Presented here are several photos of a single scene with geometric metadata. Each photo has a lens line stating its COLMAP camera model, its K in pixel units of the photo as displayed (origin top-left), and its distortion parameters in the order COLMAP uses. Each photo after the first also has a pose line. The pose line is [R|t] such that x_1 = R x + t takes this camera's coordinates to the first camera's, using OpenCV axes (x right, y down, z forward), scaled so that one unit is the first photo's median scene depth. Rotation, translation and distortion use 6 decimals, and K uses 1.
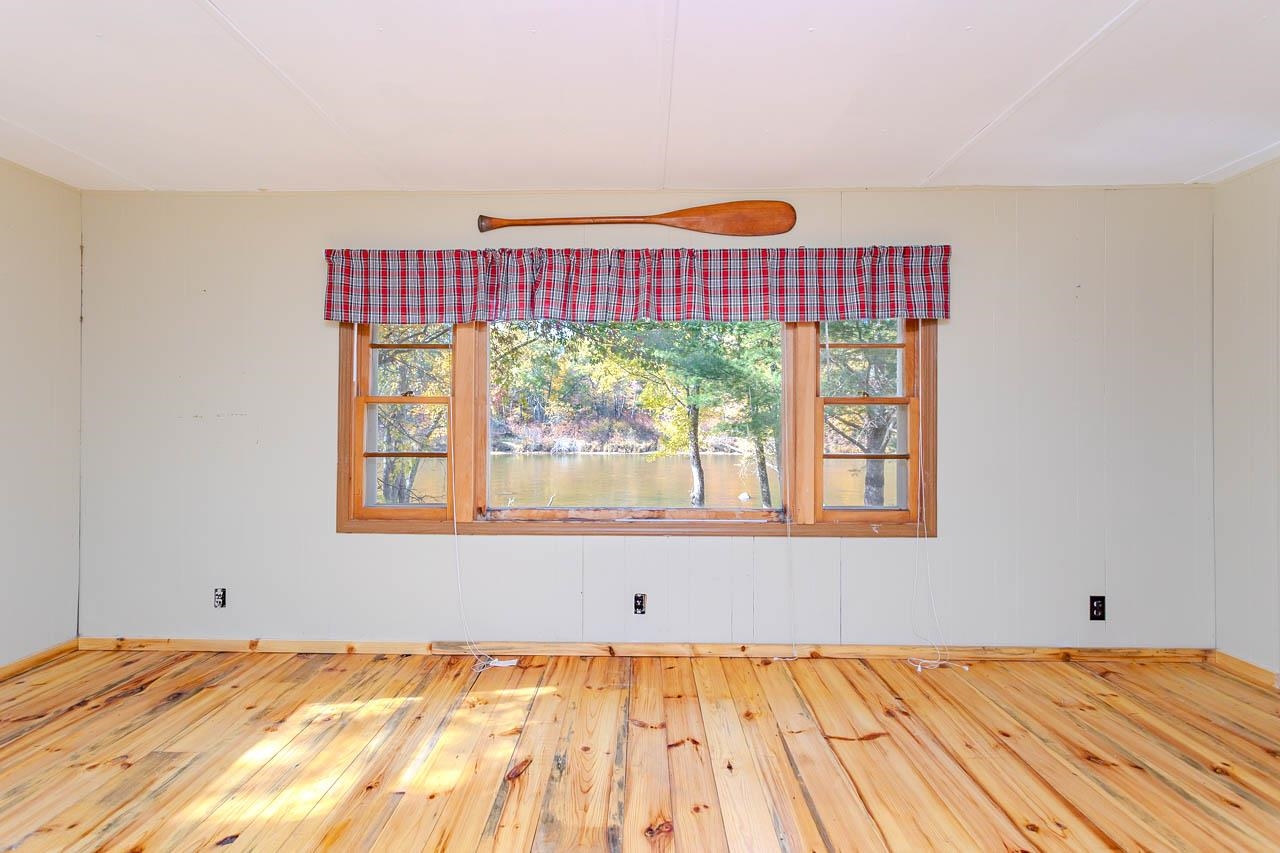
lens RADIAL K [[608.3, 0, 627.1], [0, 608.3, 421.6], [0, 0, 1]] dist [-0.002164, 0.000799]
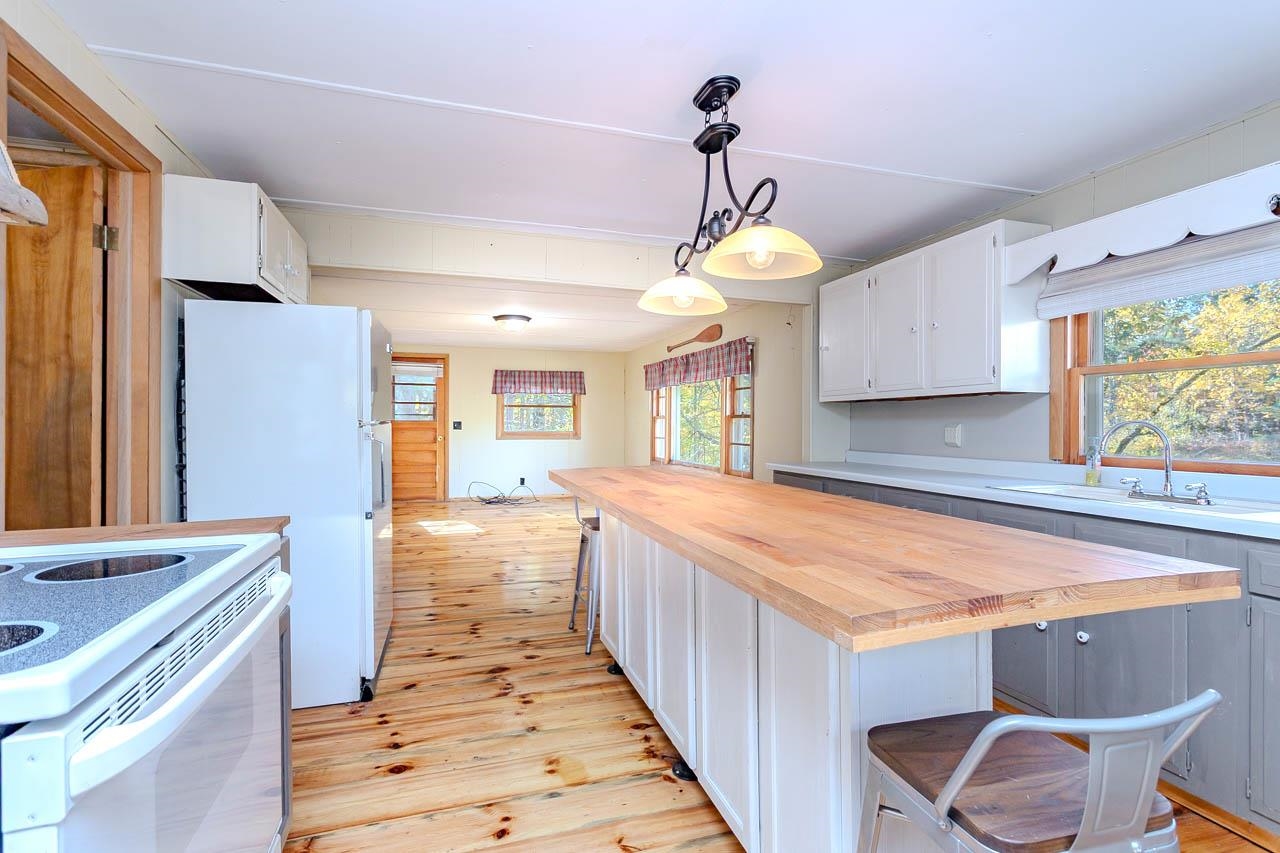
lens RADIAL K [[608.3, 0, 646.6], [0, 608.3, 423.1], [0, 0, 1]] dist [-0.002164, 0.000799]
pose [[0.335390, 0.001190, -0.942079, 2.253507], [-0.005133, 0.999987, -0.000564, -0.008786], [0.942066, 0.005025, 0.335391, 0.045239]]
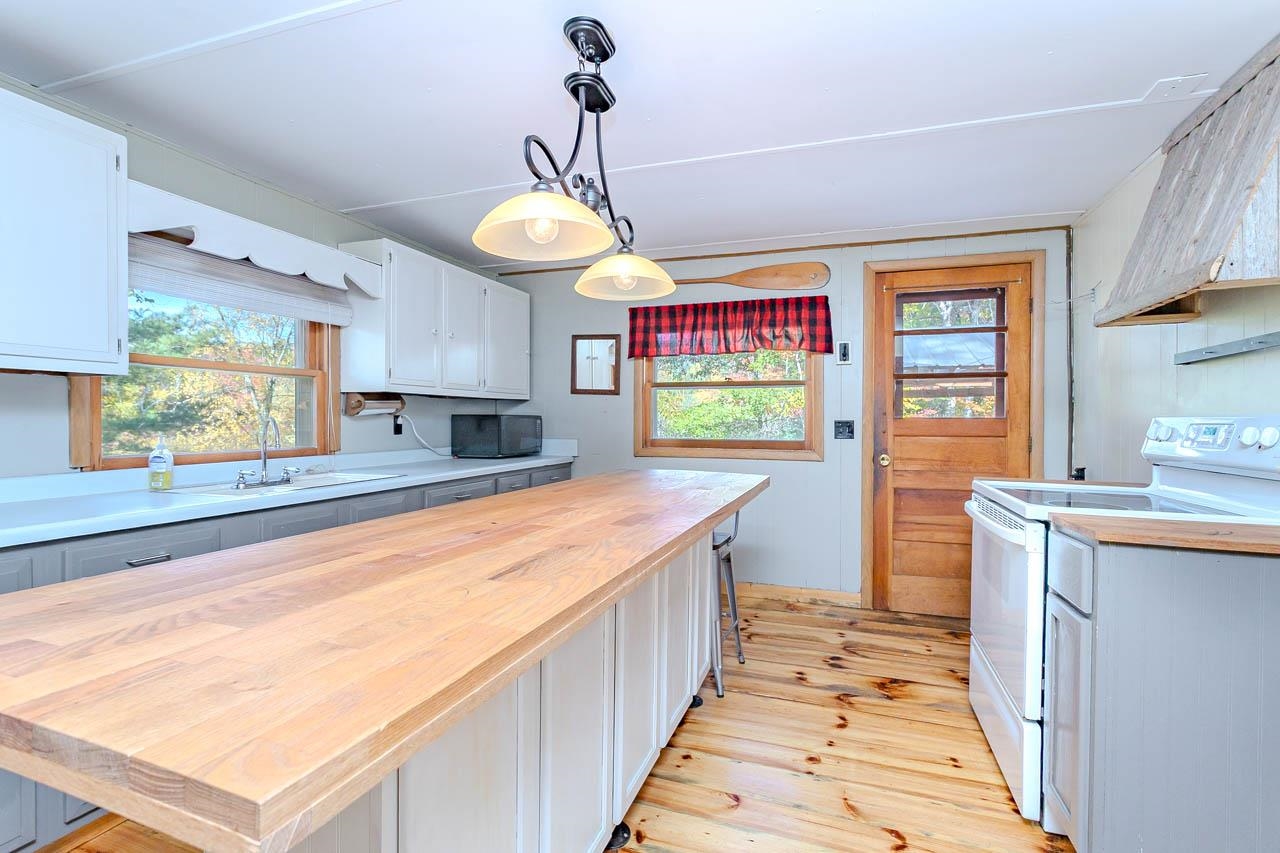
lens RADIAL K [[608.3, 0, 631.0], [0, 608.3, 423.1], [0, 0, 1]] dist [-0.002164, 0.000799]
pose [[0.306249, 0.000632, 0.951951, 1.045734], [-0.003092, 0.999995, 0.000331, -0.007787], [-0.951946, -0.003045, 0.306250, 0.131372]]
